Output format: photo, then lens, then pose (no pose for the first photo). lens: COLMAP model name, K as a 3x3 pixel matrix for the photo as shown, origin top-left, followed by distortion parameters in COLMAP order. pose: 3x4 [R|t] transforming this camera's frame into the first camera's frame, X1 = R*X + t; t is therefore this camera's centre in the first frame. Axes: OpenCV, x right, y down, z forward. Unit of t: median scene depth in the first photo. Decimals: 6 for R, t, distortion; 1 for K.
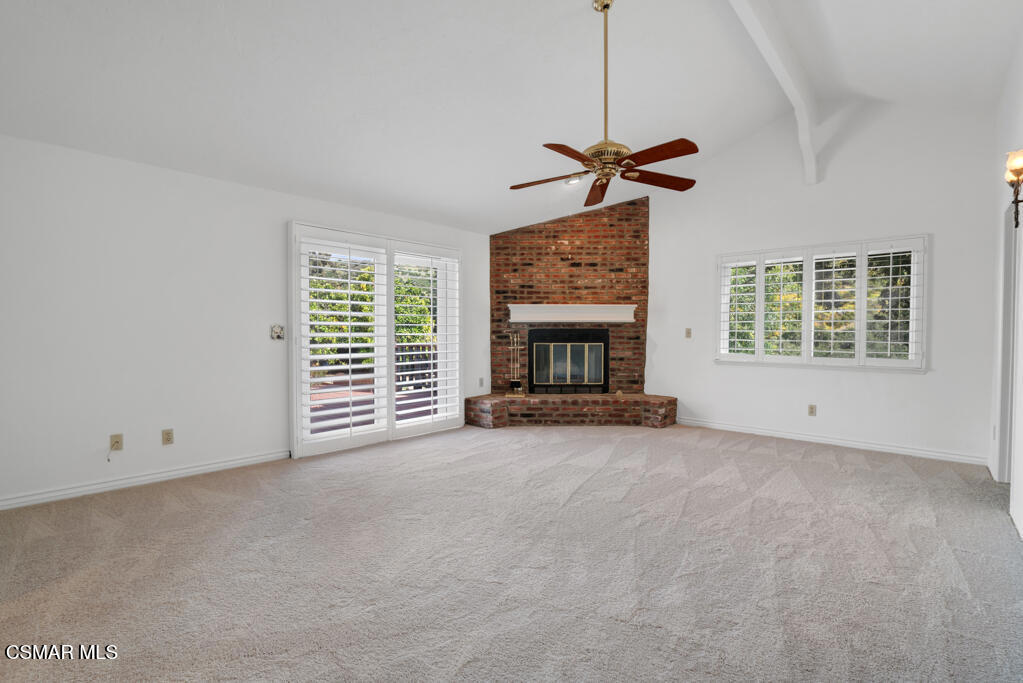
lens RADIAL K [[459.4, 0, 520.3], [0, 459.4, 341.1], [0, 0, 1]] dist [-0.029092, 0.003972]
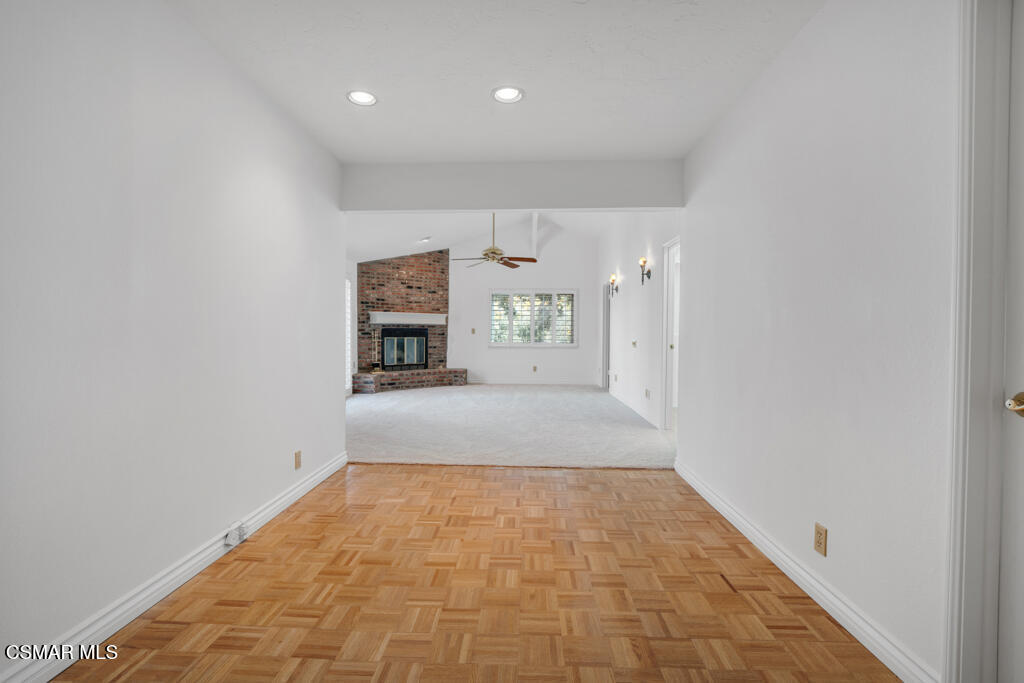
lens RADIAL K [[459.9, 0, 505.3], [0, 459.9, 338.8], [0, 0, 1]] dist [-0.029092, 0.003972]
pose [[0.762270, -0.006324, 0.647229, -0.644445], [0.004195, 0.999980, 0.004830, 0.003134], [-0.647246, -0.000966, 0.762281, -0.401877]]
